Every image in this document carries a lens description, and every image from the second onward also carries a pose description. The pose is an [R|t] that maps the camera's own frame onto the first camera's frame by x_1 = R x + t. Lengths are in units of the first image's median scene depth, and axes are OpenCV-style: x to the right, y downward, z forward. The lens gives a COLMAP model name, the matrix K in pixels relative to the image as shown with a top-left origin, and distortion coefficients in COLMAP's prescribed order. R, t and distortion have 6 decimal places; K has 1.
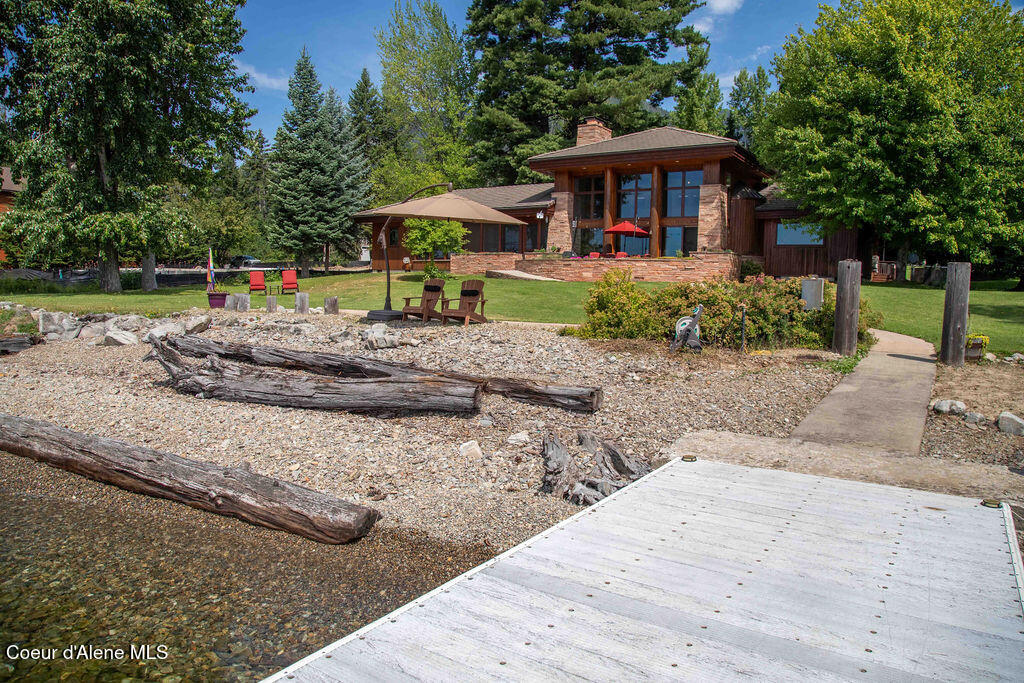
lens RADIAL K [[695.1, 0, 512.3], [0, 695.1, 383.3], [0, 0, 1]] dist [-0.106519, 0.074846]
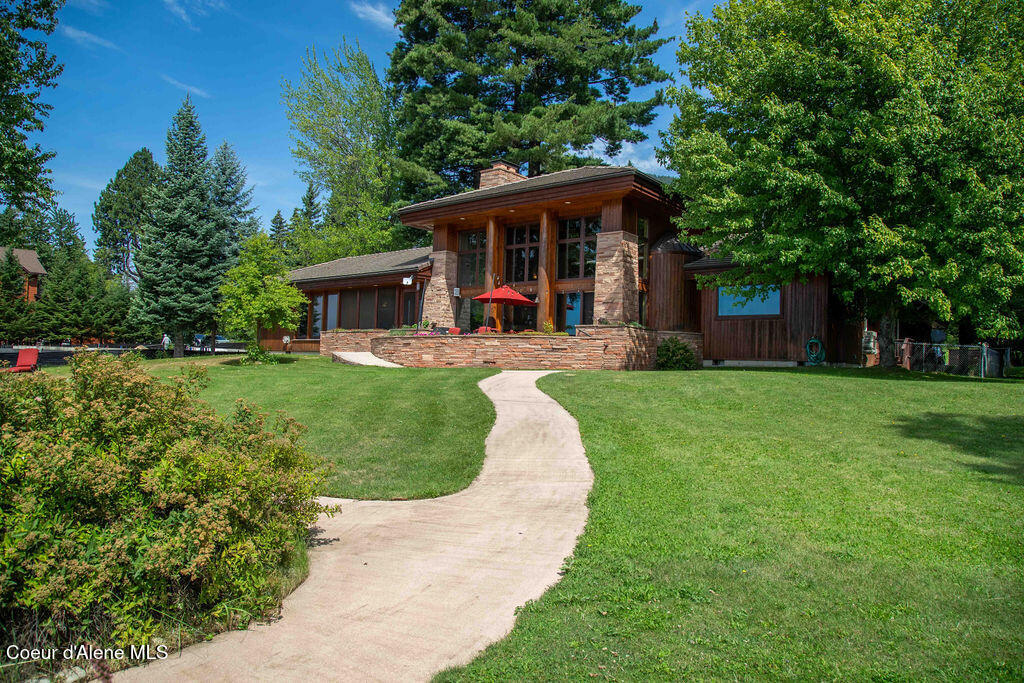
lens RADIAL K [[695.1, 0, 512.3], [0, 695.1, 383.3], [0, 0, 1]] dist [-0.106519, 0.074846]
pose [[0.995453, 0.010488, -0.094680, 0.243238], [-0.021822, 0.992597, -0.119477, -0.043877], [0.092726, 0.121000, 0.988312, 0.283051]]
